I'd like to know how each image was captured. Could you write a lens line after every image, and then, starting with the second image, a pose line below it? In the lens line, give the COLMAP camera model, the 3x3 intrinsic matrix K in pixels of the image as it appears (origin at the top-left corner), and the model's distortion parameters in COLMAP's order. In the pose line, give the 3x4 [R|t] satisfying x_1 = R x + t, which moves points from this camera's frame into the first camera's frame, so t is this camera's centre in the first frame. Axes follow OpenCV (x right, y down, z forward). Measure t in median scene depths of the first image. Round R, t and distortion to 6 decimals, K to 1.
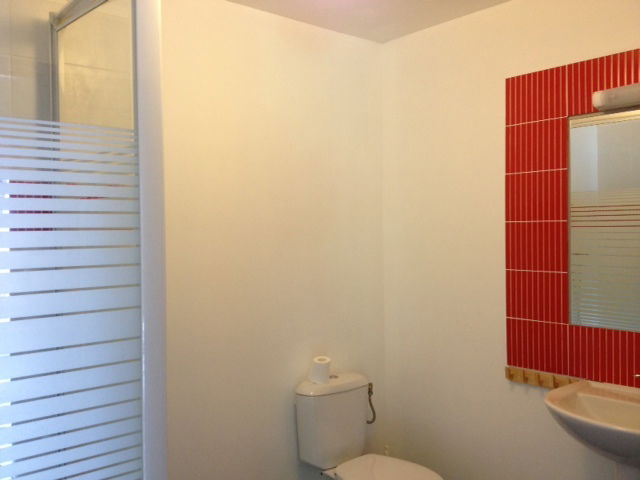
lens RADIAL K [[646.1, 0, 320.7], [0, 646.1, 238.6], [0, 0, 1]] dist [0.026670, 0.000000]
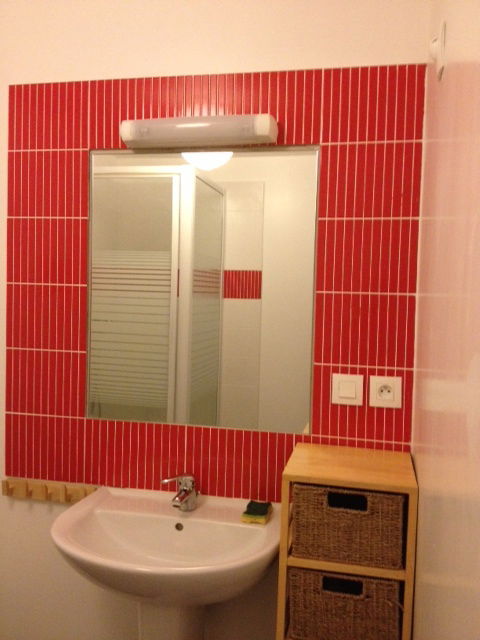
lens RADIAL K [[646.1, 0, 240.7], [0, 646.1, 319.4], [0, 0, 1]] dist [0.026670, 0.000000]
pose [[0.828361, 0.008388, 0.560132, 0.099075], [-0.025229, 0.999432, 0.022344, -0.007900], [-0.559626, -0.032640, 0.828102, 0.254850]]
